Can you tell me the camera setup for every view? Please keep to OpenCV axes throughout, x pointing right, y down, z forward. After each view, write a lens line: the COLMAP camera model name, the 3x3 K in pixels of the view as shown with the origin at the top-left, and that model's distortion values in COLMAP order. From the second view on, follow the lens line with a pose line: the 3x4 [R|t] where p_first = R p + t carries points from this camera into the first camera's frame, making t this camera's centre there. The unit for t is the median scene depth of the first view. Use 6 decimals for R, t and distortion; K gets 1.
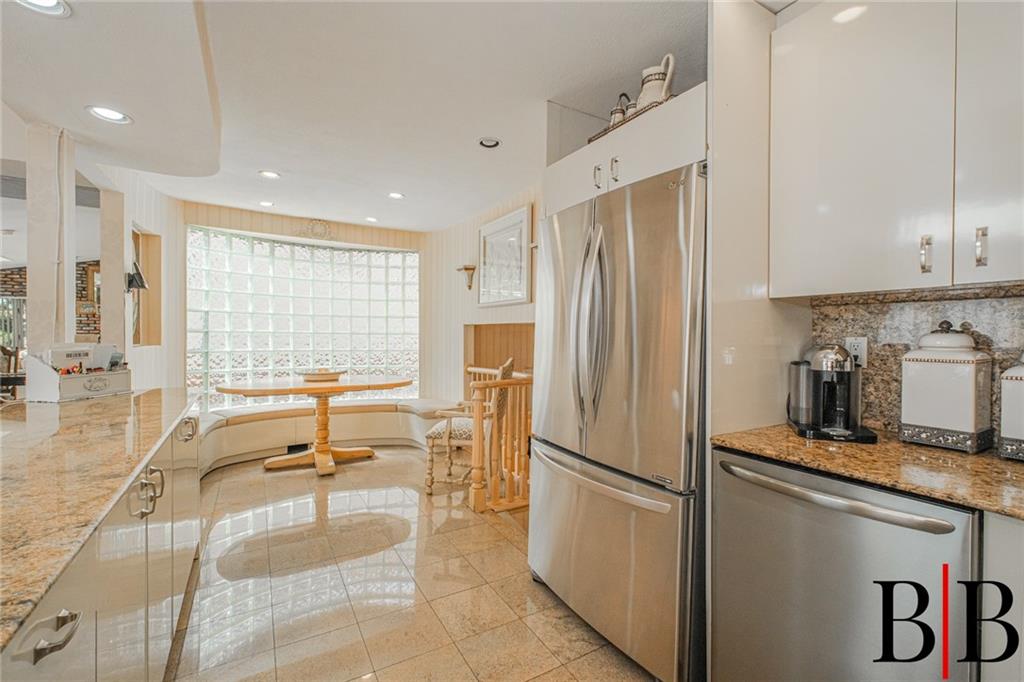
lens RADIAL K [[437.8, 0, 516.4], [0, 437.8, 340.4], [0, 0, 1]] dist [0.001590, -0.000263]
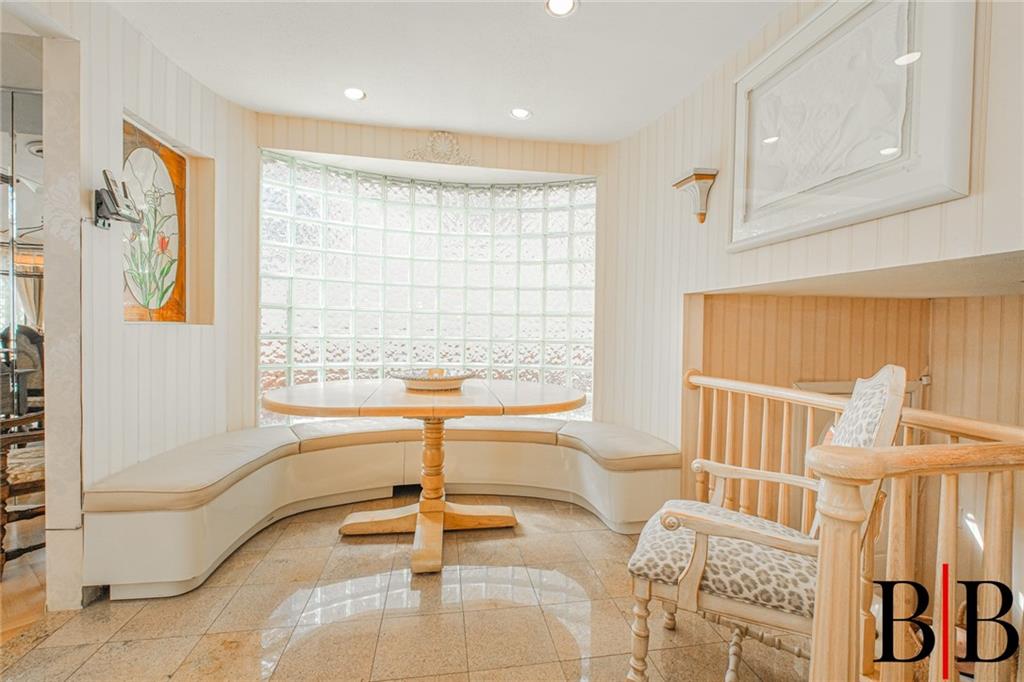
lens RADIAL K [[437.8, 0, 512.2], [0, 437.8, 338.4], [0, 0, 1]] dist [0.001590, -0.000263]
pose [[0.930630, 0.015840, -0.365620, -0.122609], [-0.013827, 0.999871, 0.008122, 0.015912], [0.365701, -0.002503, 0.930729, 0.453523]]
